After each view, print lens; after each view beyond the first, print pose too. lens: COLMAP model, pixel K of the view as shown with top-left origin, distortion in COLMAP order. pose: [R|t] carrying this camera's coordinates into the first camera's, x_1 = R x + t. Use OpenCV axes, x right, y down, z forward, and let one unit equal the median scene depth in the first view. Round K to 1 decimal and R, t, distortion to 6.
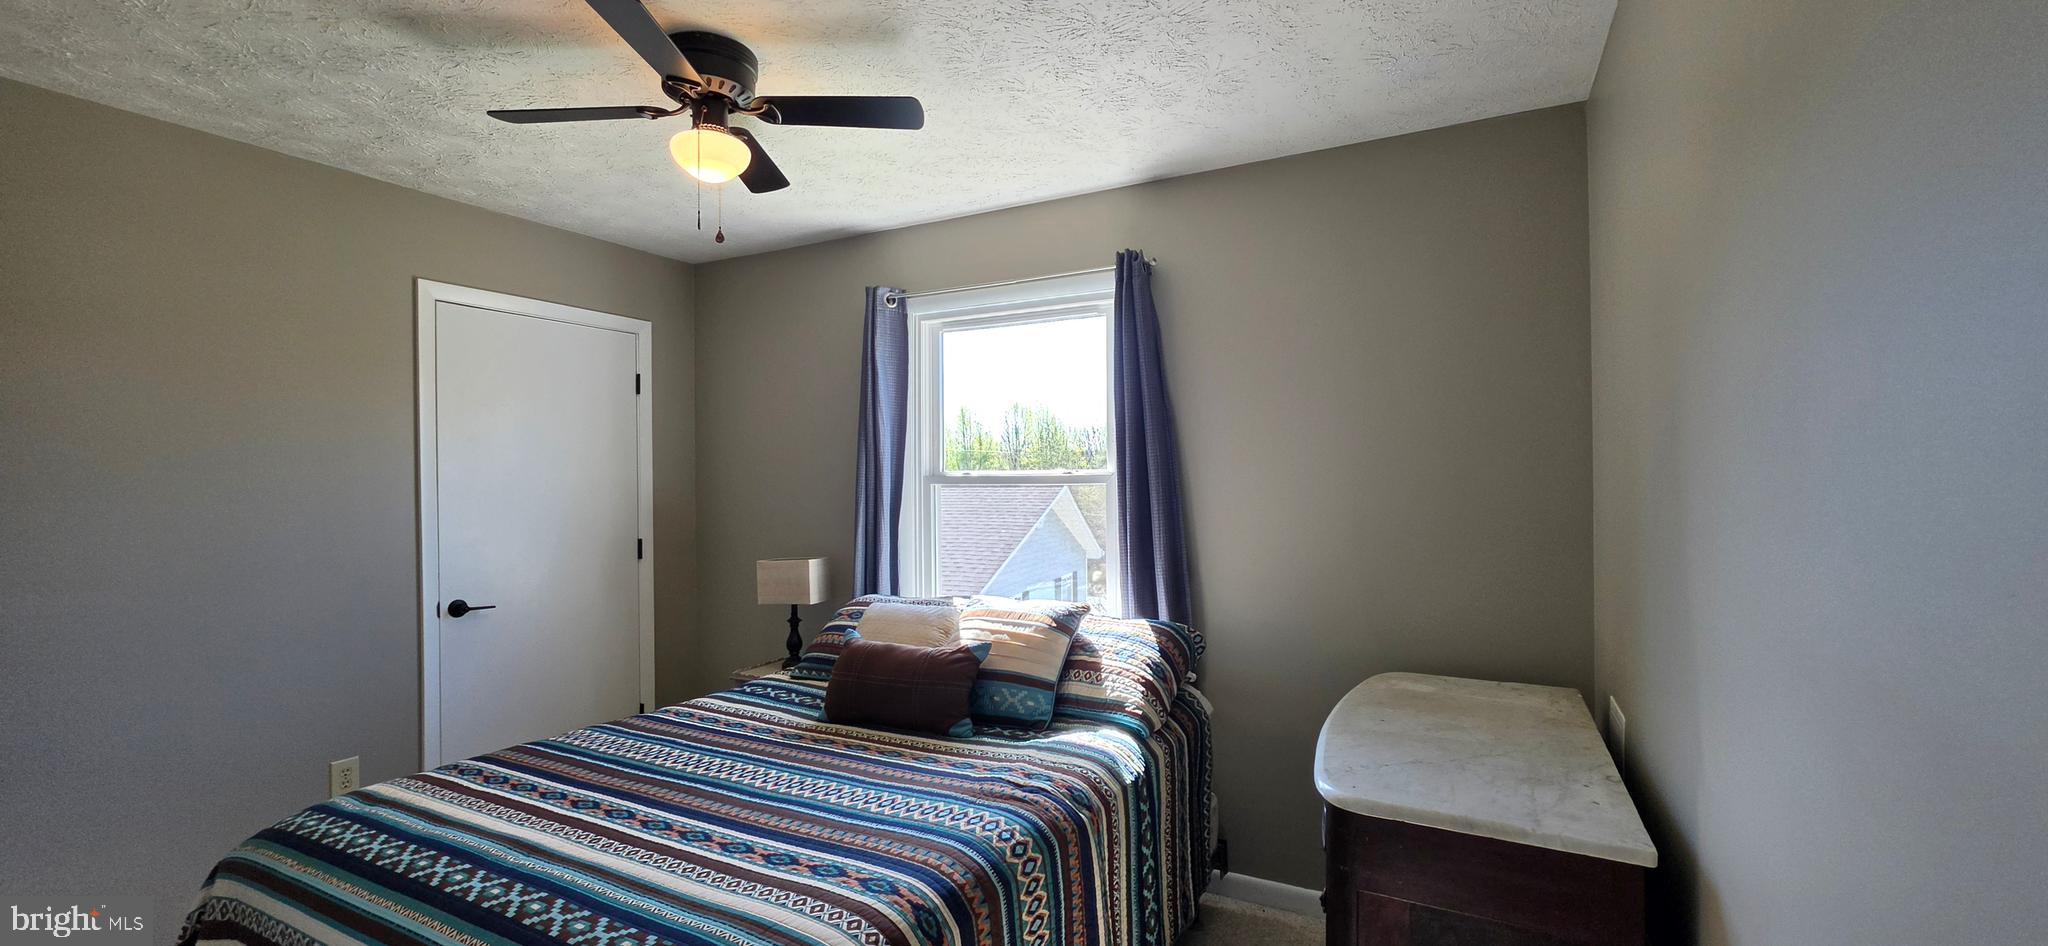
lens RADIAL K [[823.4, 0, 1025.8], [0, 823.4, 463.3], [0, 0, 1]] dist [-0.001192, 0.000196]
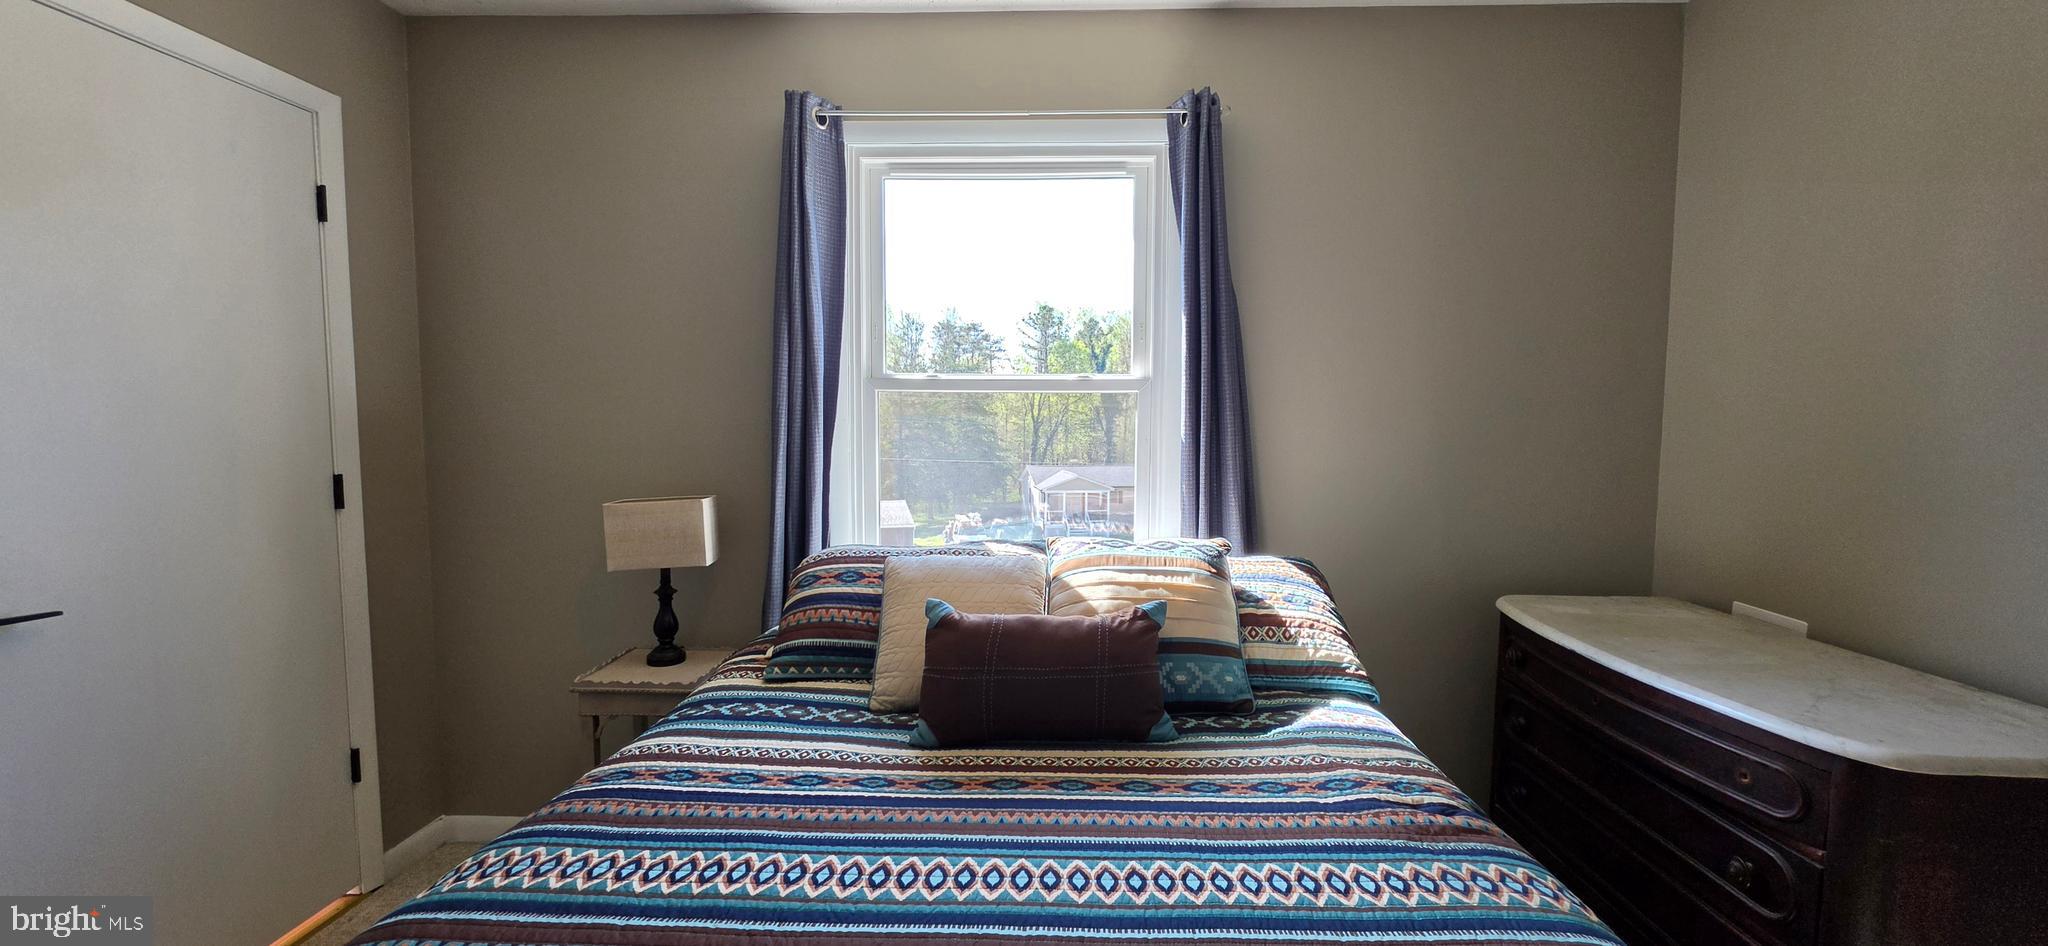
lens RADIAL K [[823.4, 0, 1025.8], [0, 823.4, 463.3], [0, 0, 1]] dist [-0.001192, 0.000196]
pose [[0.900024, -0.011719, 0.435682, -0.441699], [-0.020462, 0.997400, 0.069099, 0.052162], [-0.435359, -0.071106, 0.897444, 0.413995]]
